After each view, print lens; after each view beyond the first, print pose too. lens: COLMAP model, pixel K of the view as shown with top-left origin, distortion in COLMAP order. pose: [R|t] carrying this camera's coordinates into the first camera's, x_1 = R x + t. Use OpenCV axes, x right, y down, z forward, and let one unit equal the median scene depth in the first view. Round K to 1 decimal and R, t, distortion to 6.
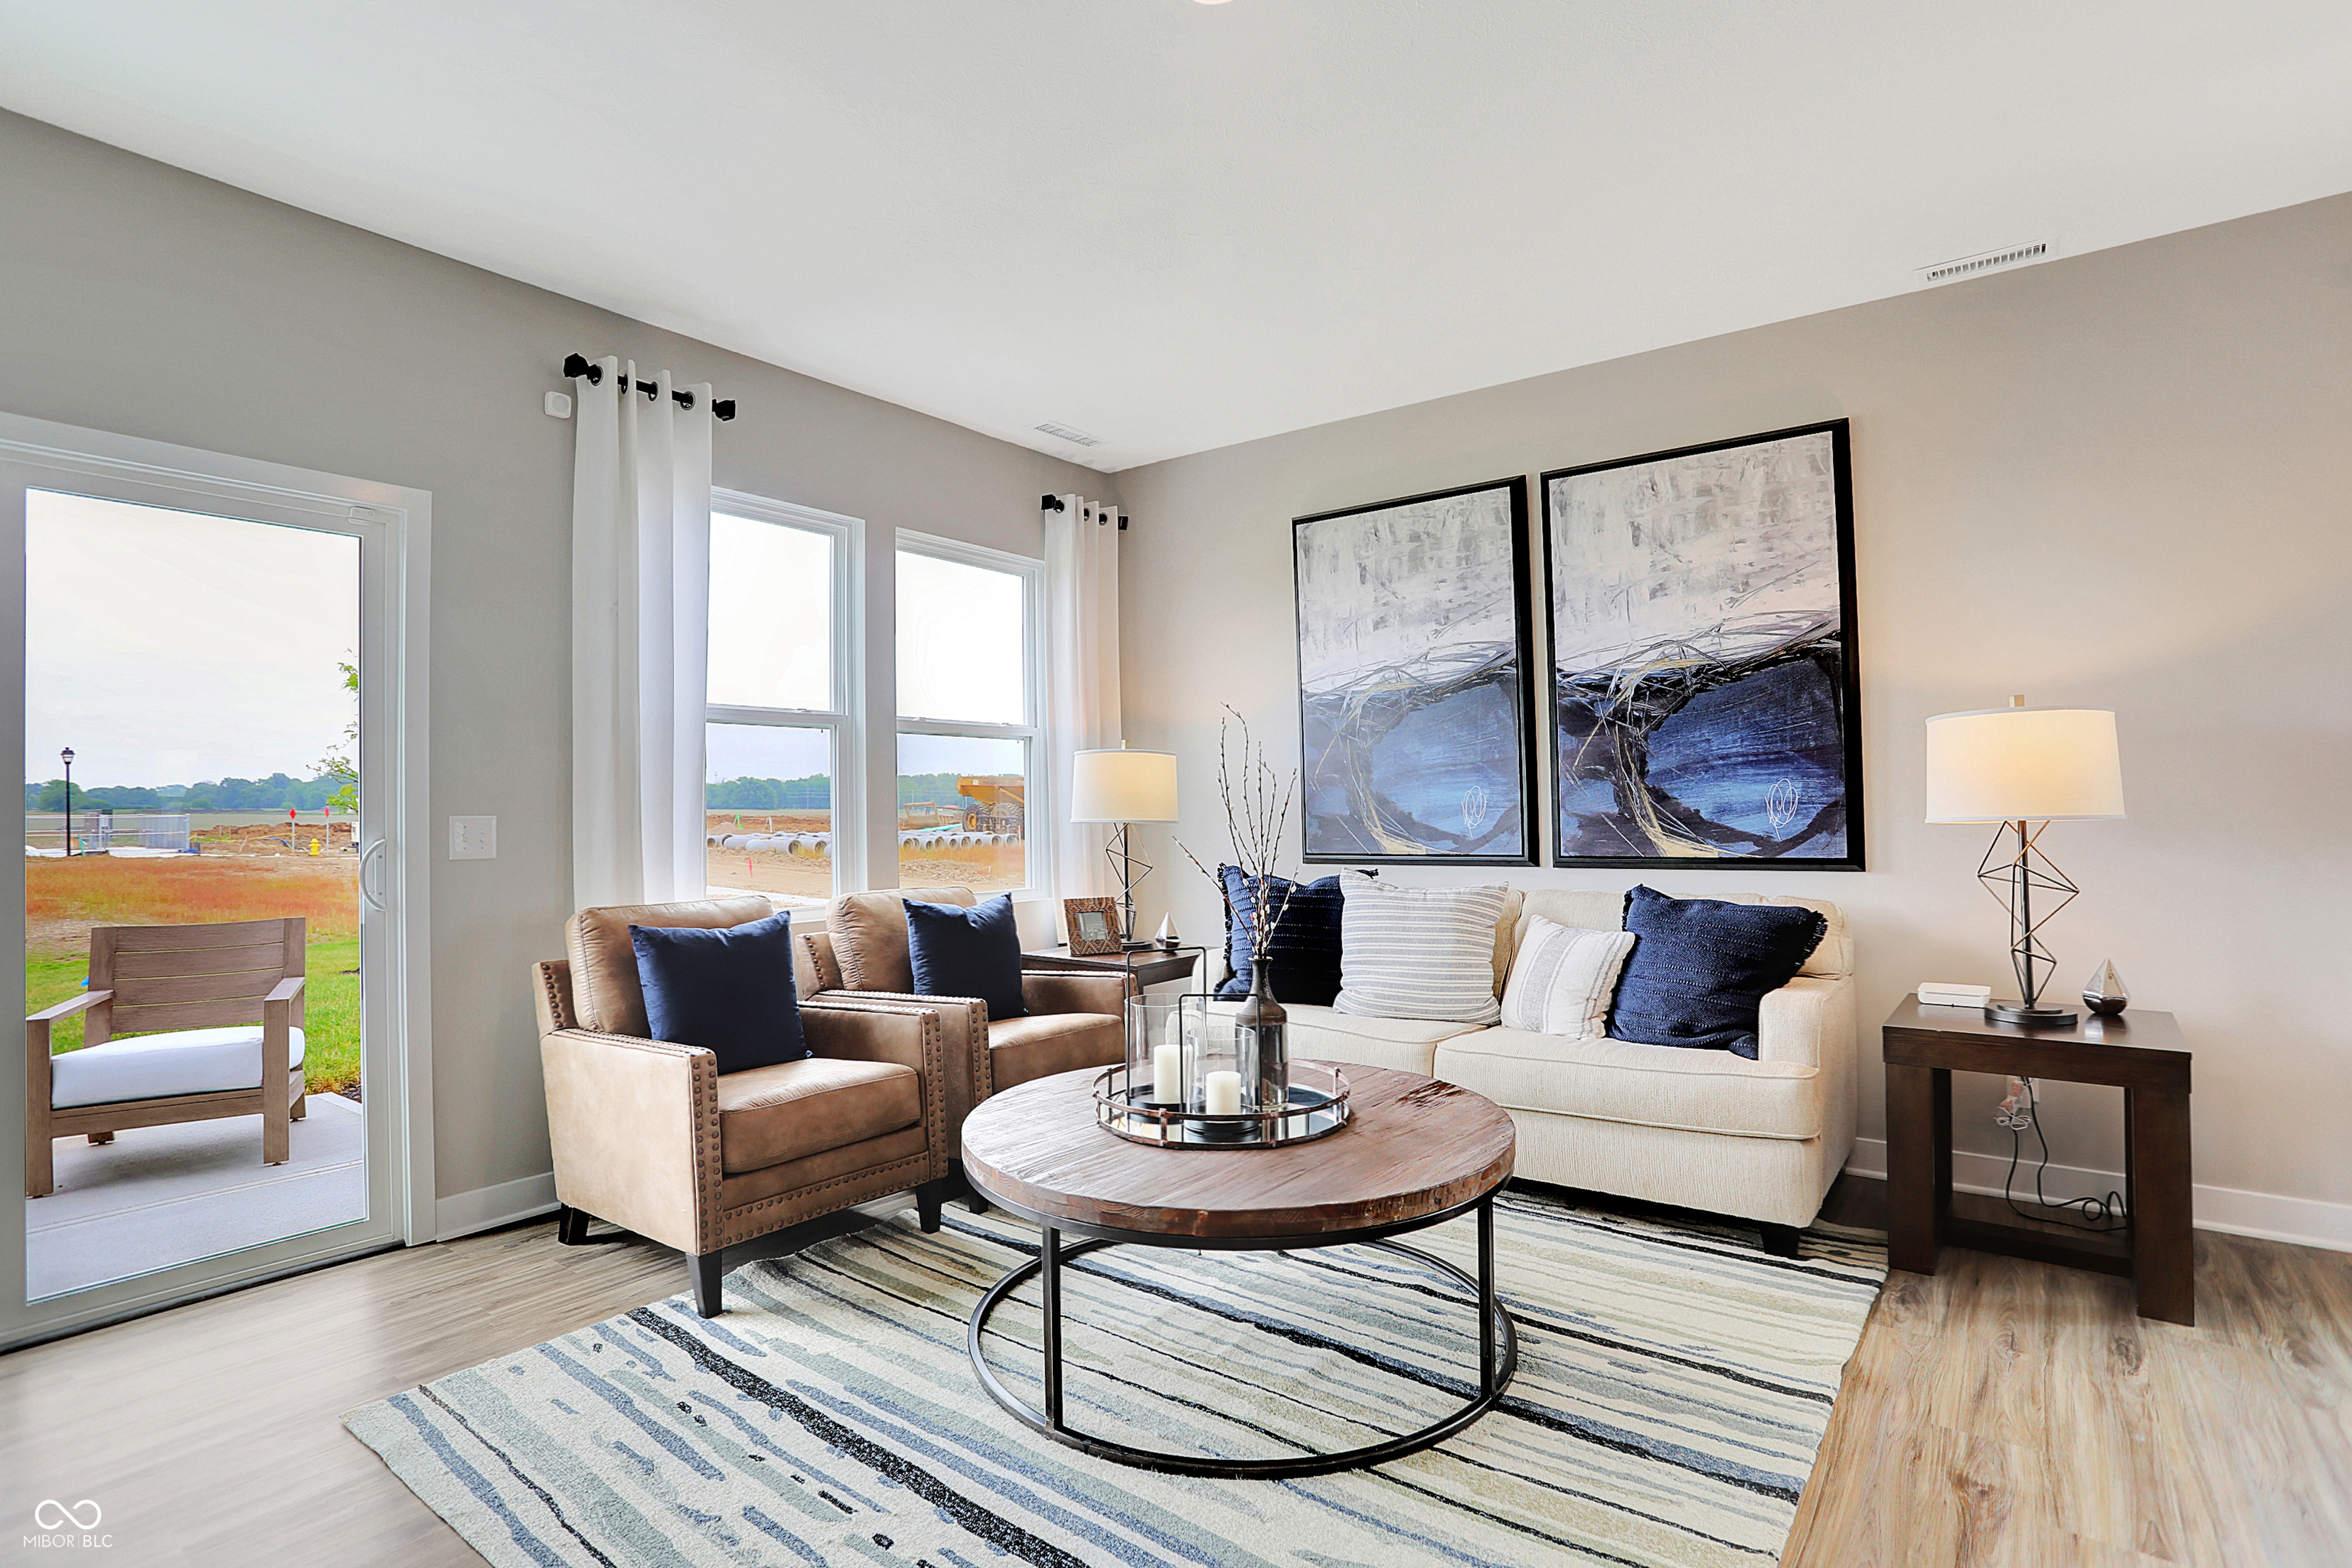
lens RADIAL K [[1154.9, 0, 1186.0], [0, 1154.9, 809.3], [0, 0, 1]] dist [-0.058827, 0.022633]
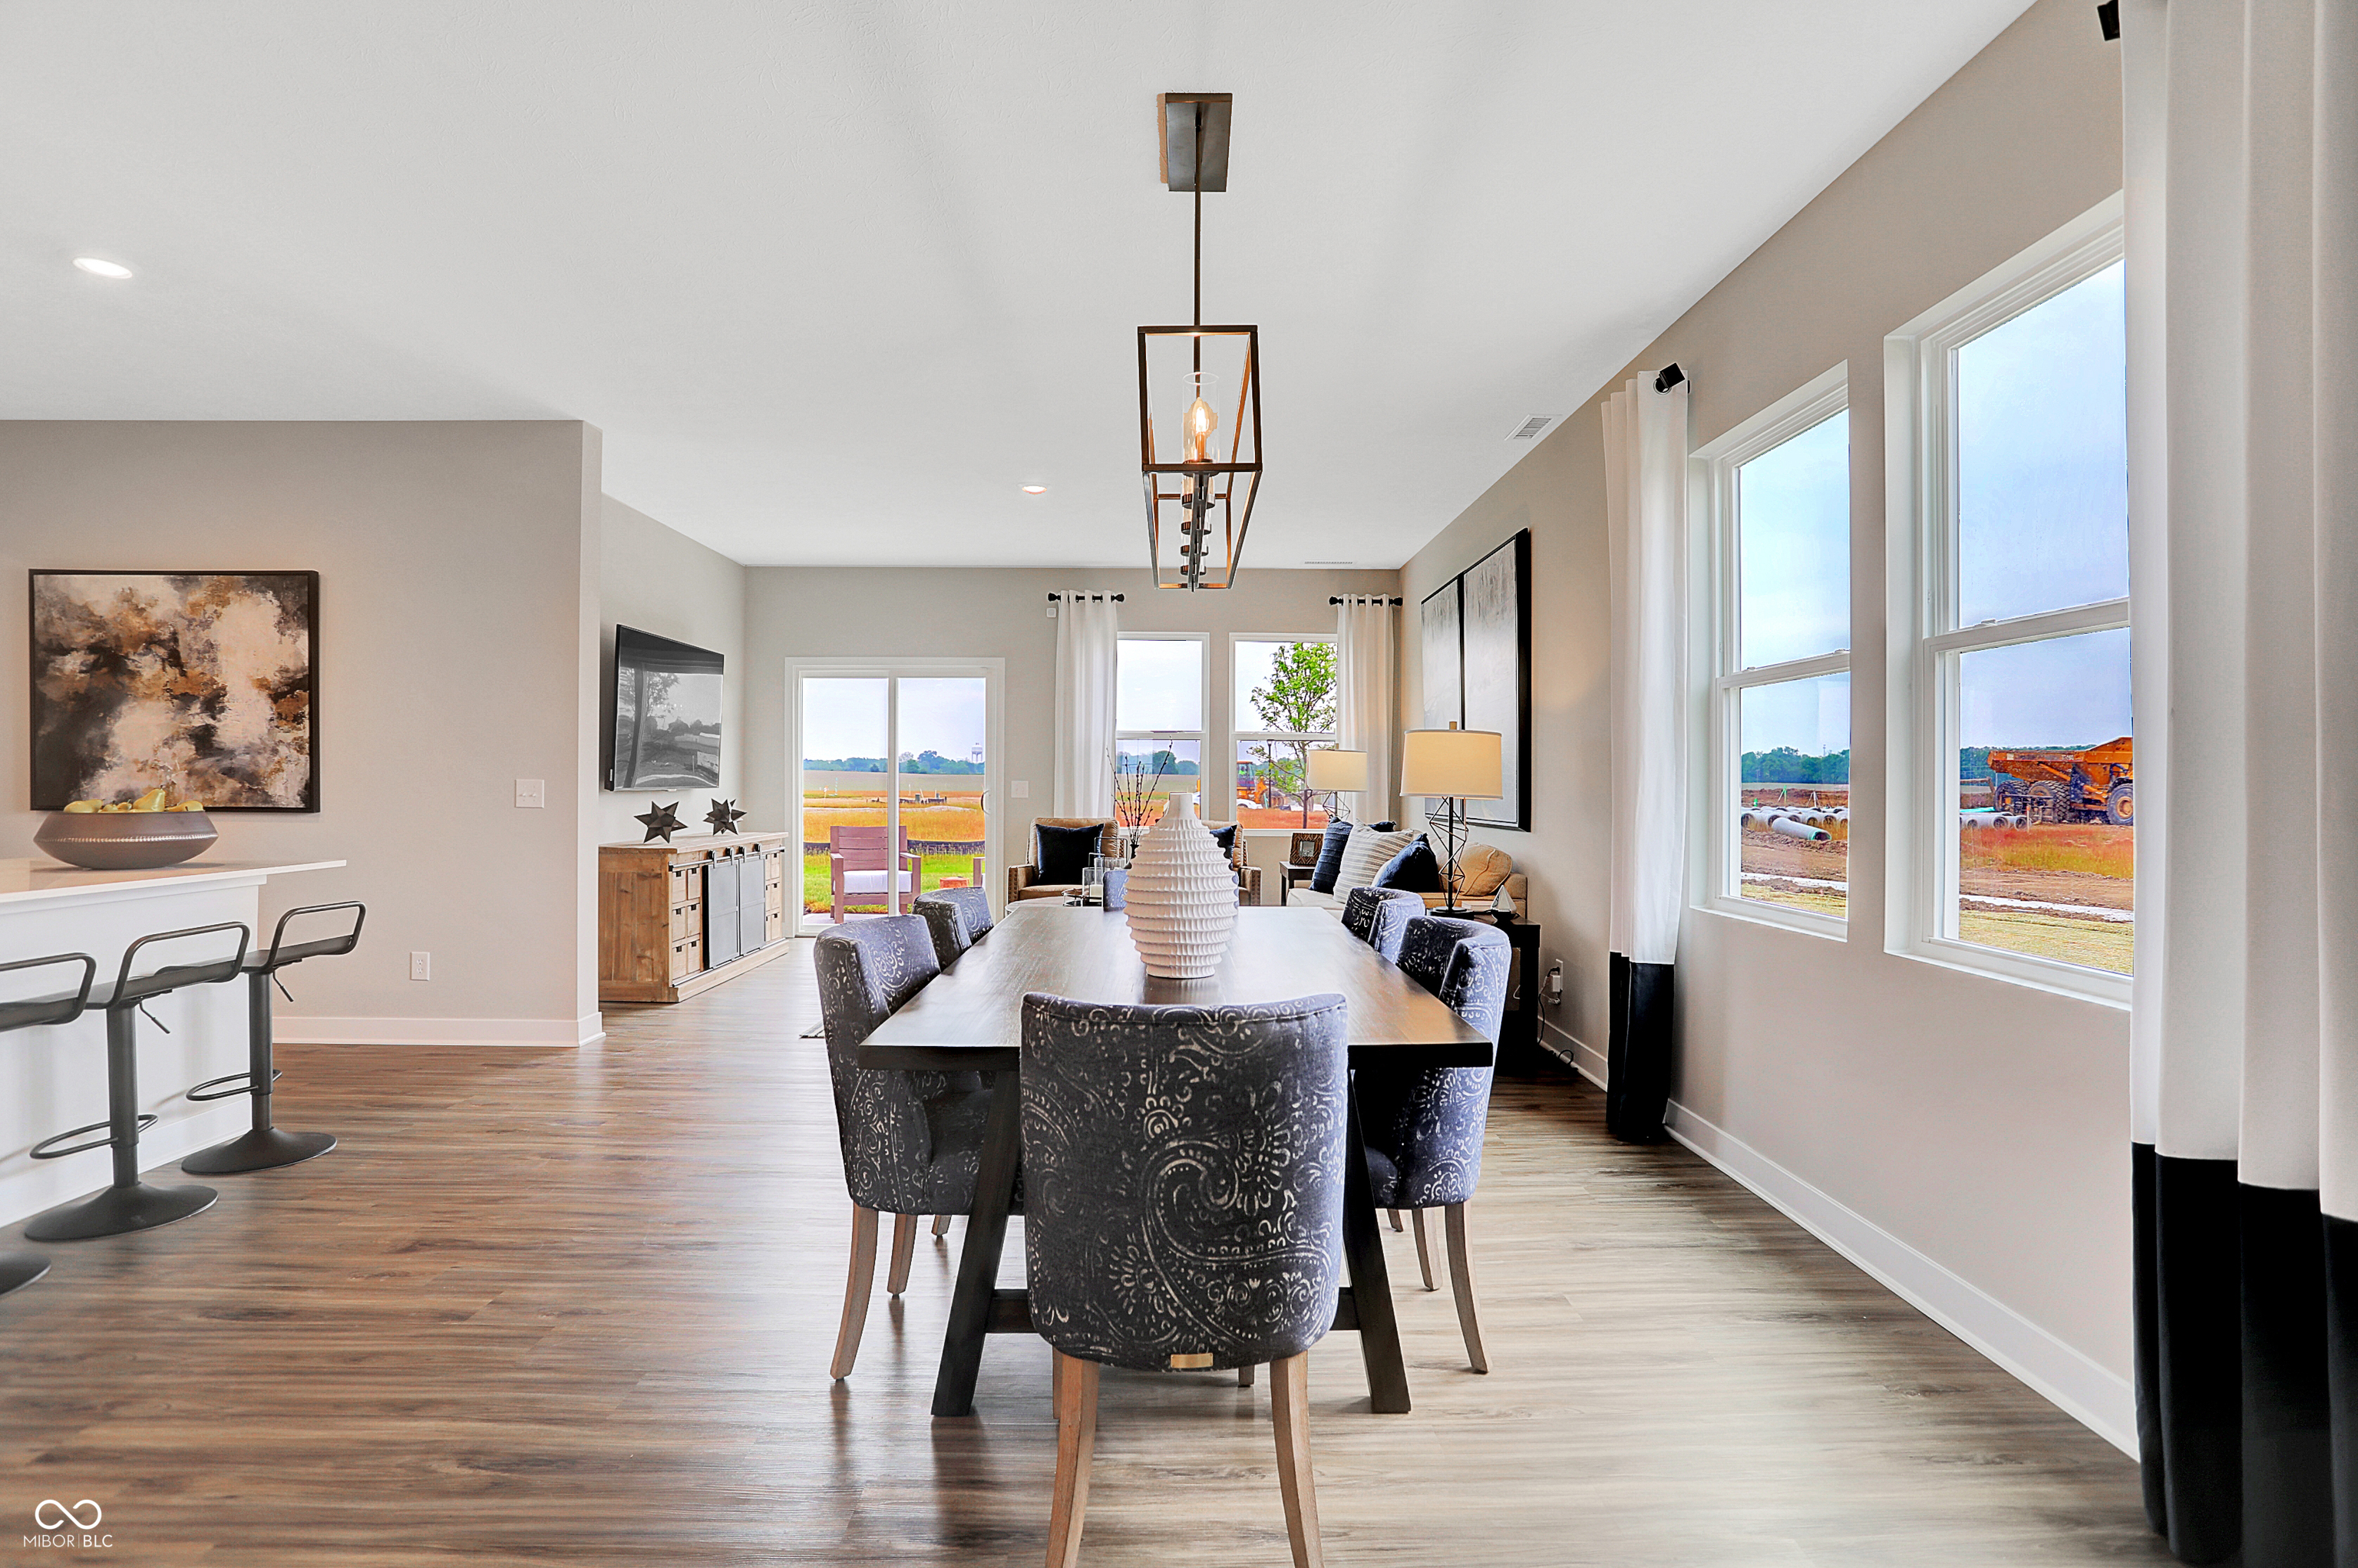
lens RADIAL K [[1157.8, 0, 1190.8], [0, 1157.8, 773.2], [0, 0, 1]] dist [-0.058827, 0.022633]
pose [[0.617093, 0.007214, -0.786857, 1.235748], [-0.013939, 0.999901, -0.001765, -0.012124], [0.786766, 0.012057, 0.617133, -0.219458]]
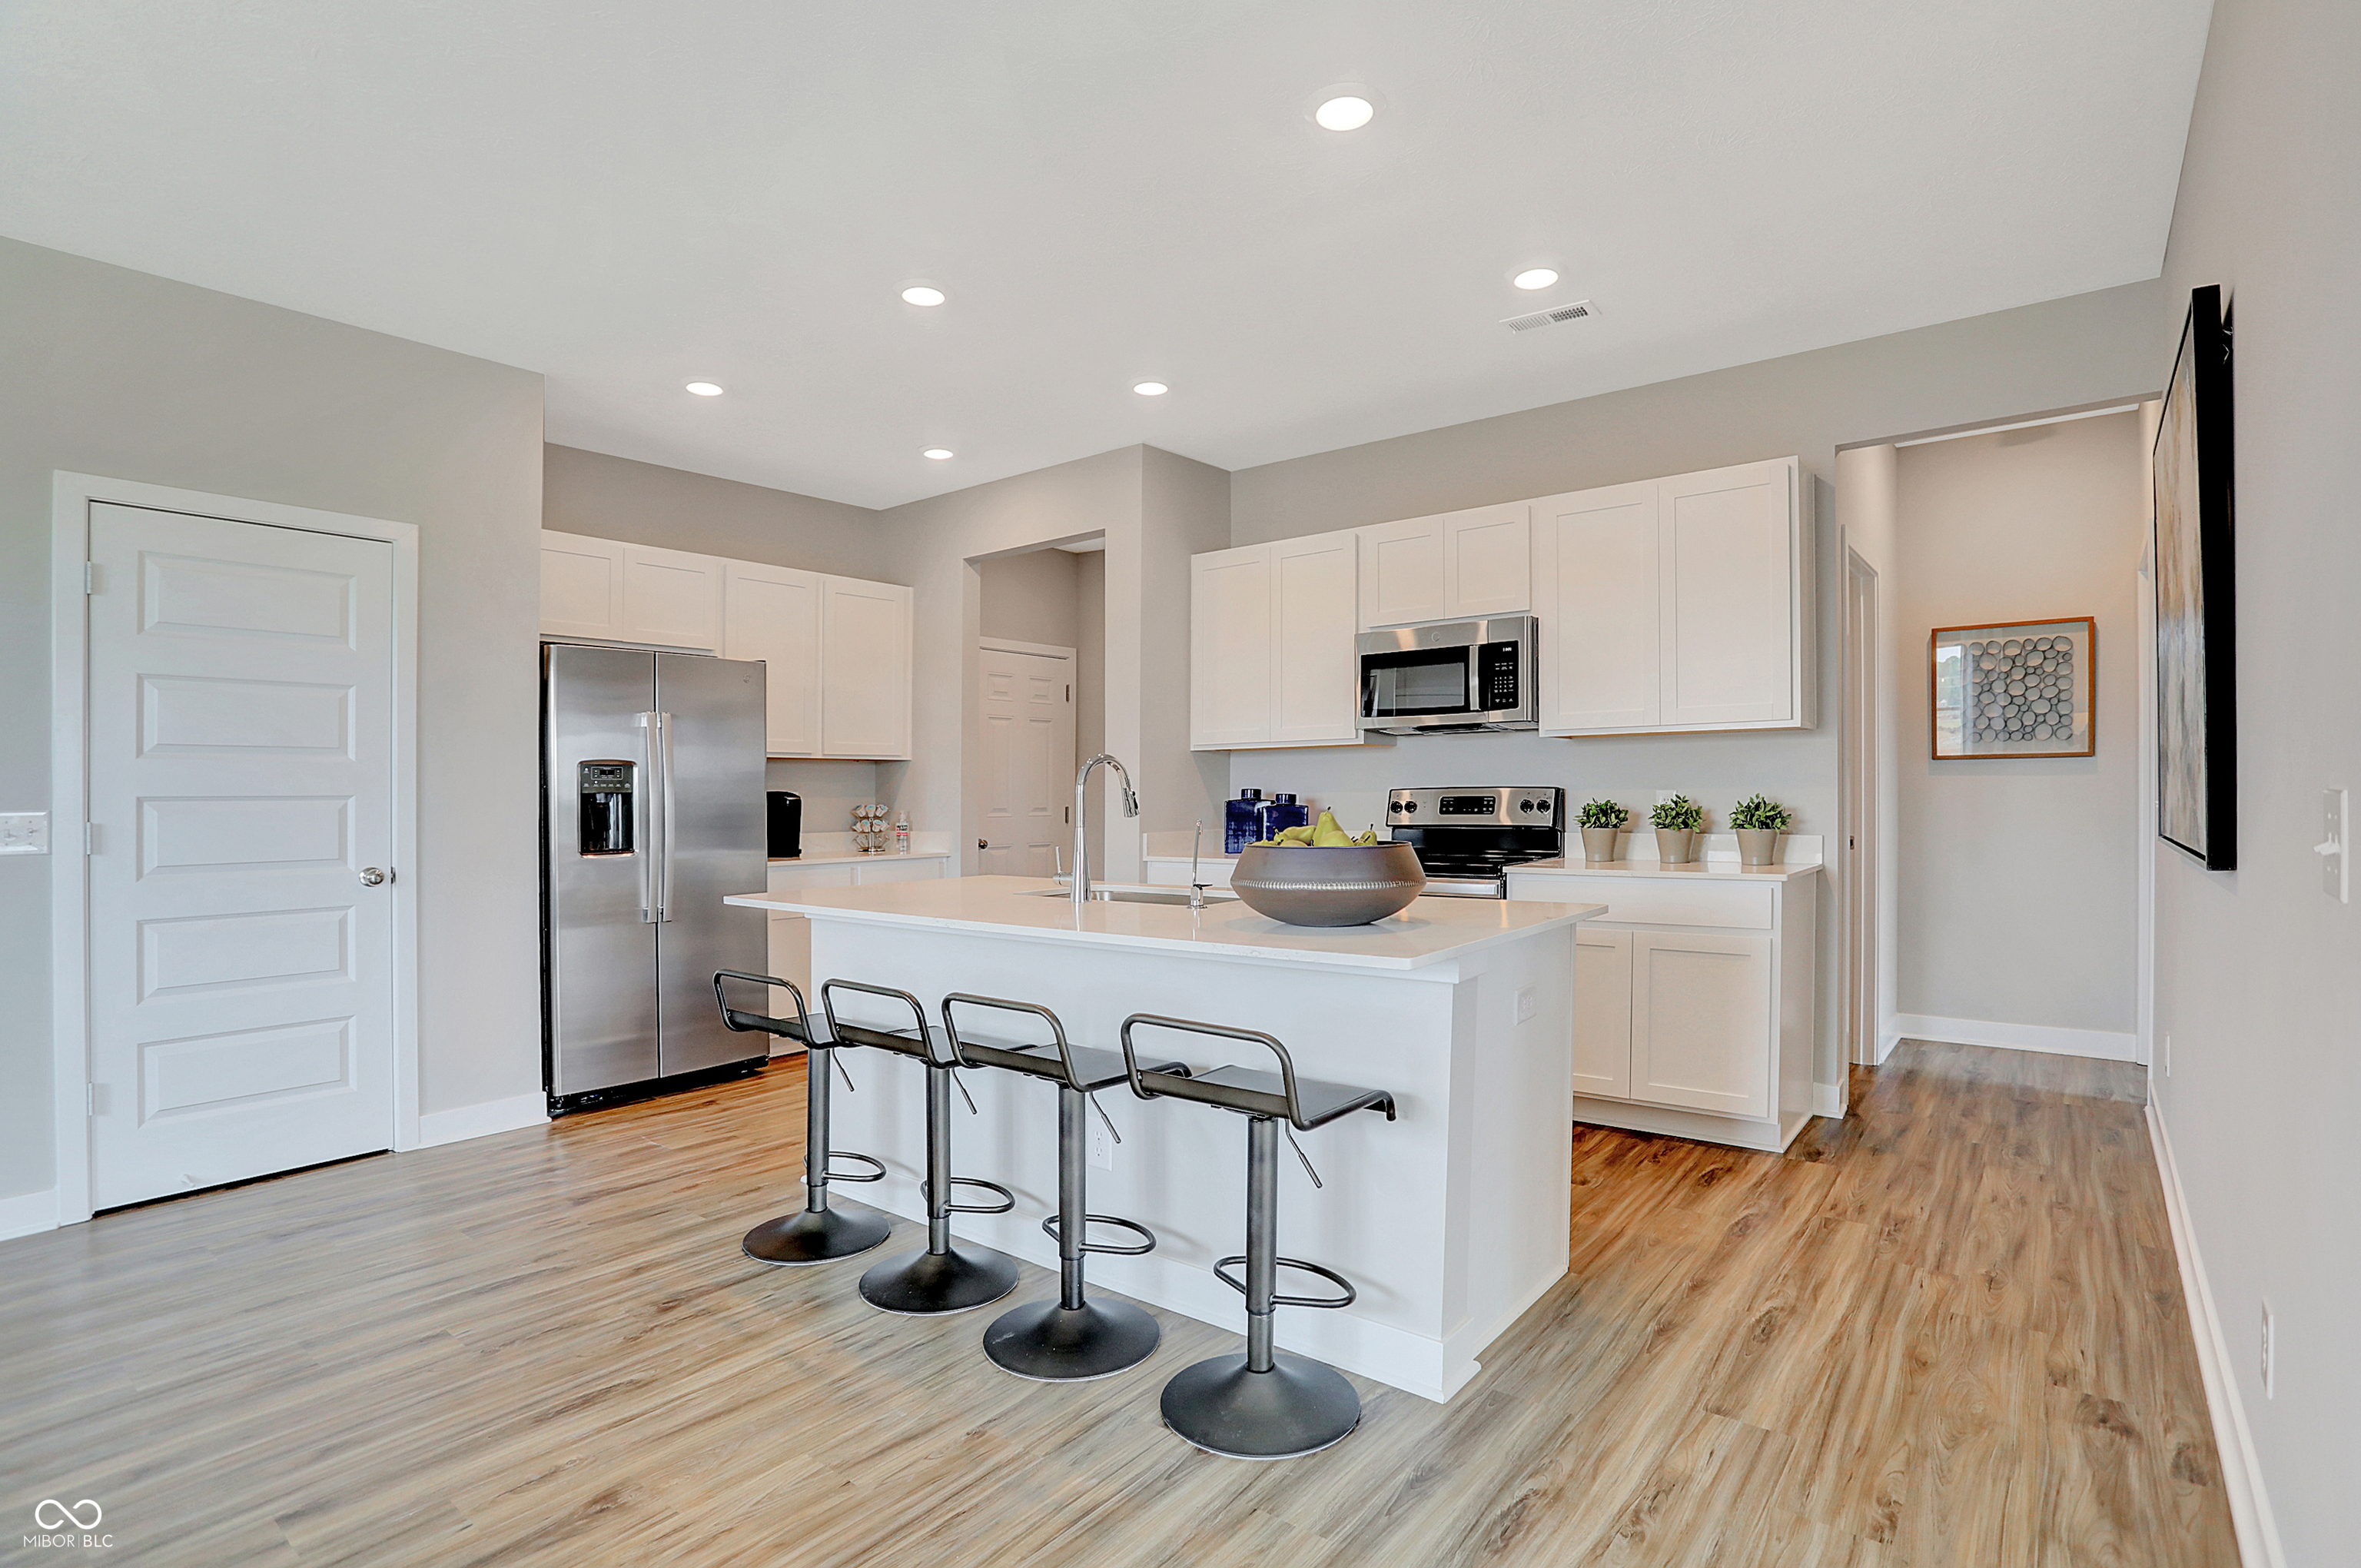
lens RADIAL K [[1159.4, 0, 1184.7], [0, 1159.4, 795.2], [0, 0, 1]] dist [-0.058827, 0.022633]
pose [[-0.999638, 0.016768, 0.021061, 0.217783], [0.016863, 0.999848, 0.004372, -0.002656], [-0.020984, 0.004726, -0.999769, 0.260863]]
